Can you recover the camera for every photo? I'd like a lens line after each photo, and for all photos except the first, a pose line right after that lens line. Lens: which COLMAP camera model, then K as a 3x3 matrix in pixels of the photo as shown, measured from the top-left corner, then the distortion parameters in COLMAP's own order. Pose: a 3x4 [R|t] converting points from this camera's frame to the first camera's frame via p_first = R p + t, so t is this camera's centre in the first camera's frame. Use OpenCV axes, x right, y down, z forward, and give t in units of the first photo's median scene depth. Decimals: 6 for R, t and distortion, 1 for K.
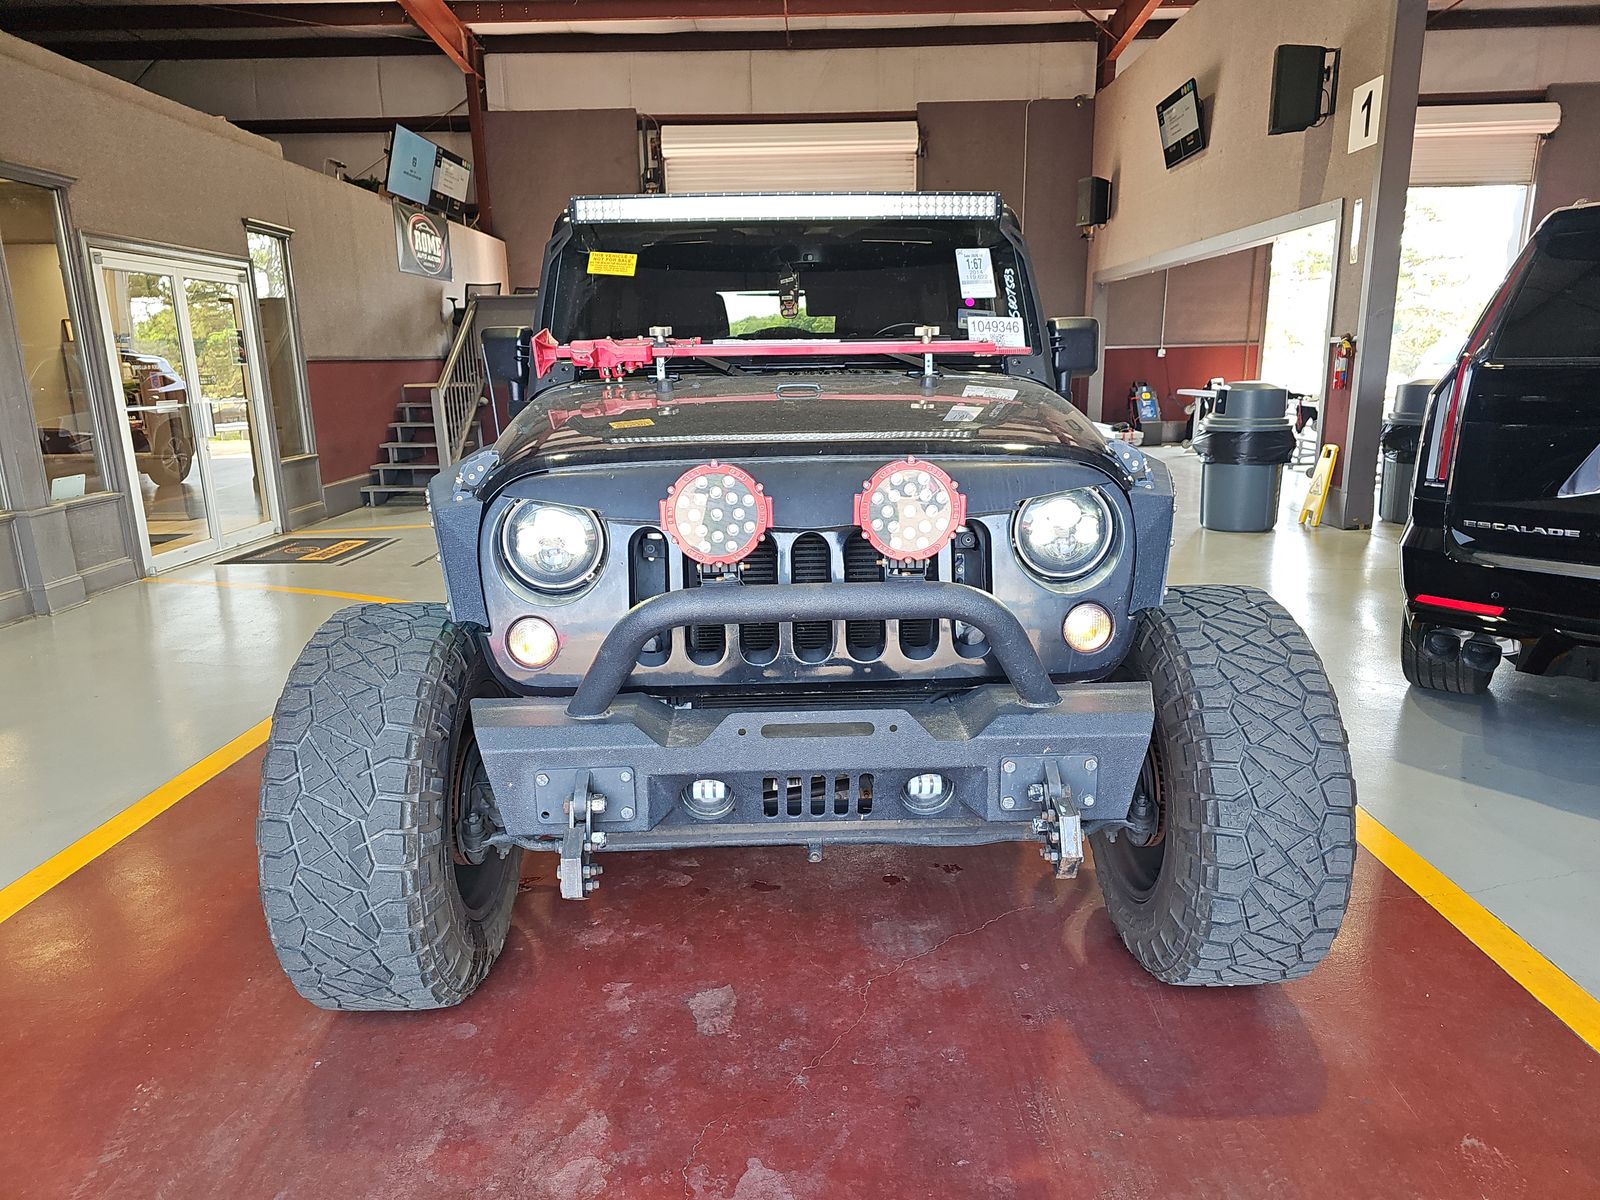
lens RADIAL K [[1043.1, 0, 800.0], [0, 1043.1, 600.0], [0, 0, 1]] dist [0.010816, 0.001446]
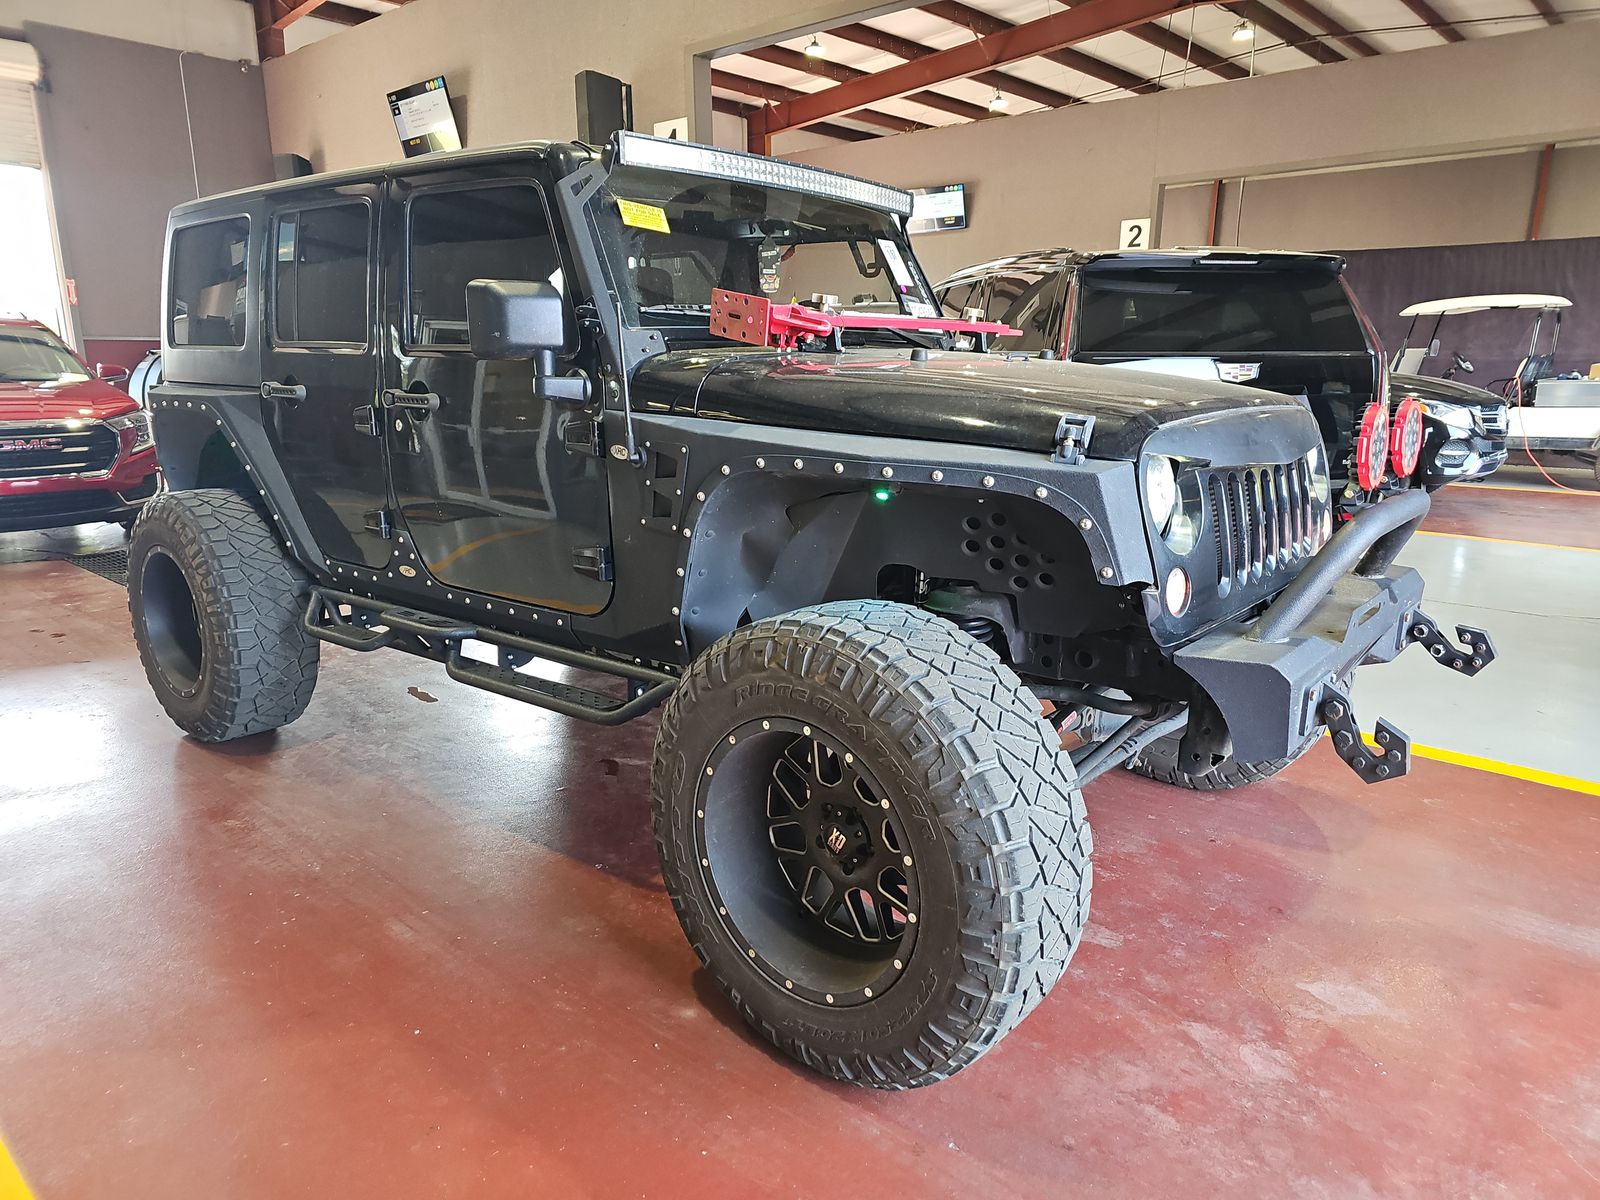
lens RADIAL K [[1043.1, 0, 800.0], [0, 1043.1, 600.0], [0, 0, 1]] dist [0.010816, 0.001446]
pose [[0.669005, -0.149389, 0.728090, -0.366717], [0.149724, 0.986598, 0.064856, -0.022243], [-0.728021, 0.065623, 0.682407, 0.162341]]
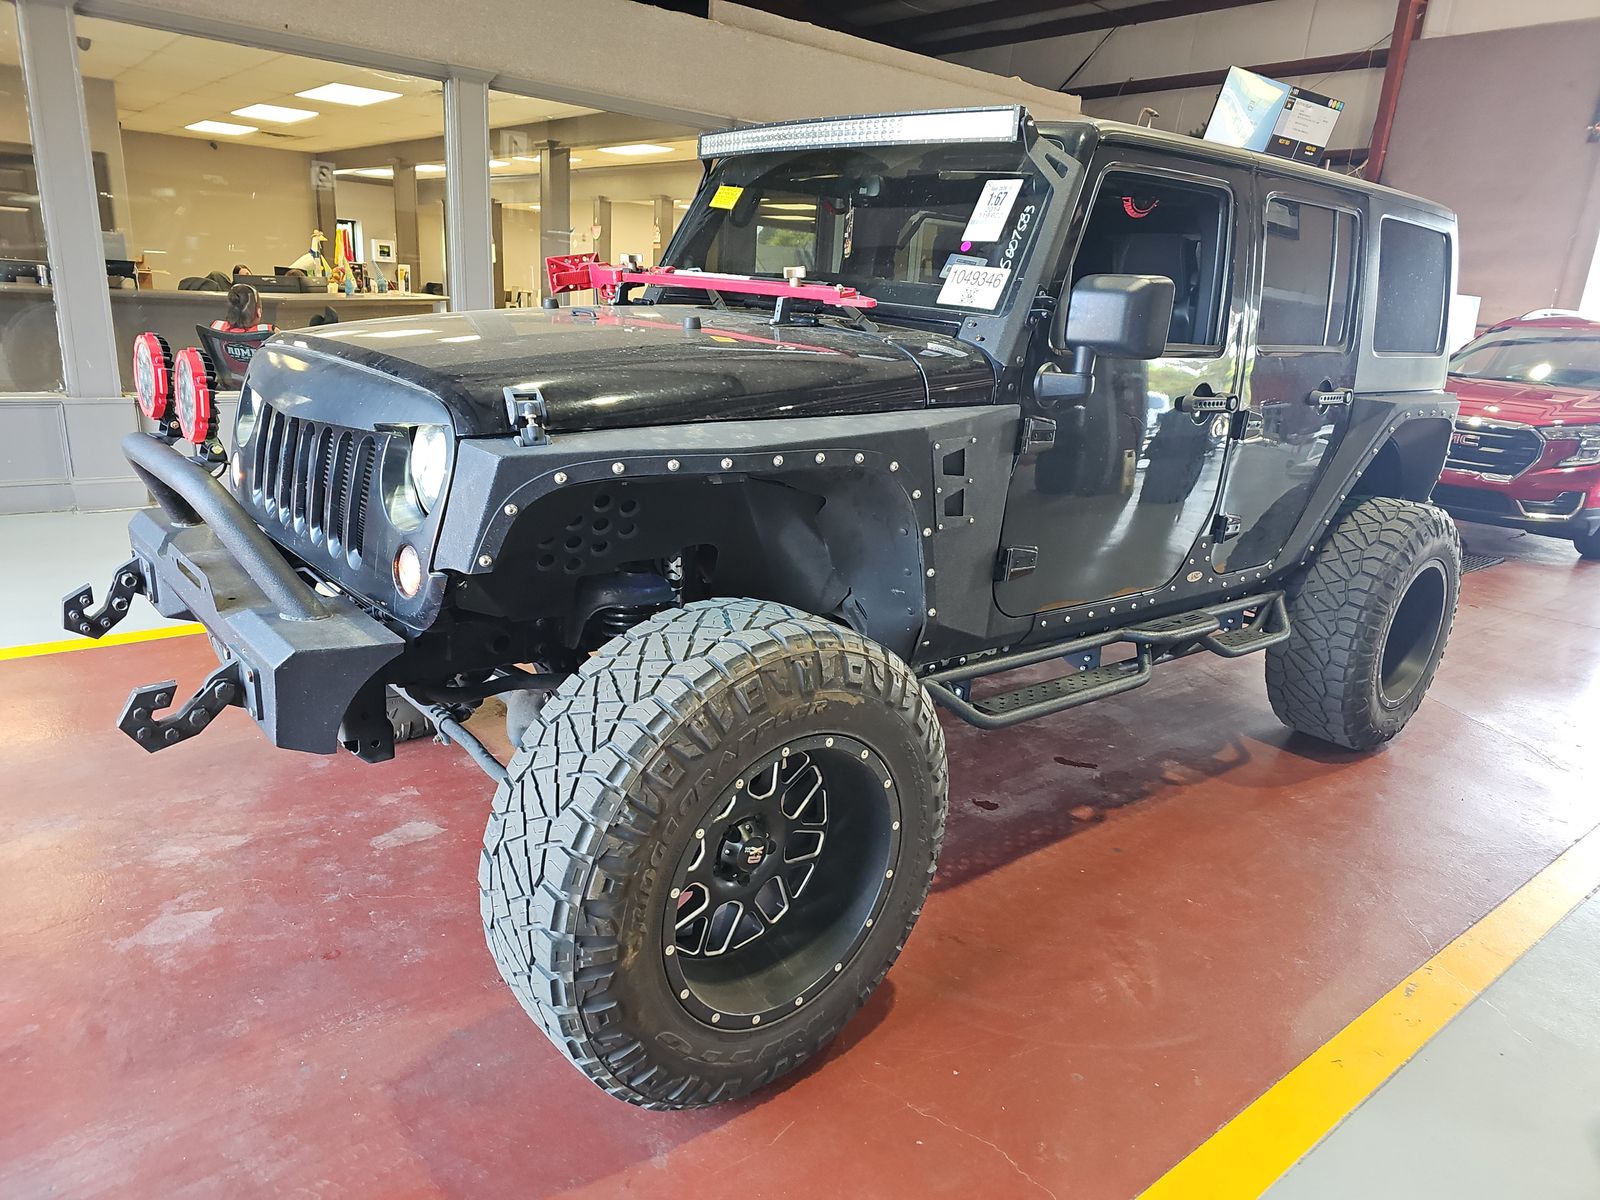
lens RADIAL K [[1050.8, 0, 798.6], [0, 1050.8, 580.2], [0, 0, 1]] dist [0.008211, 0.000866]
pose [[0.639548, 0.265244, -0.721543, 0.349558], [-0.250251, 0.959300, 0.130832, -0.052091], [0.726879, 0.096894, 0.679897, 0.176495]]
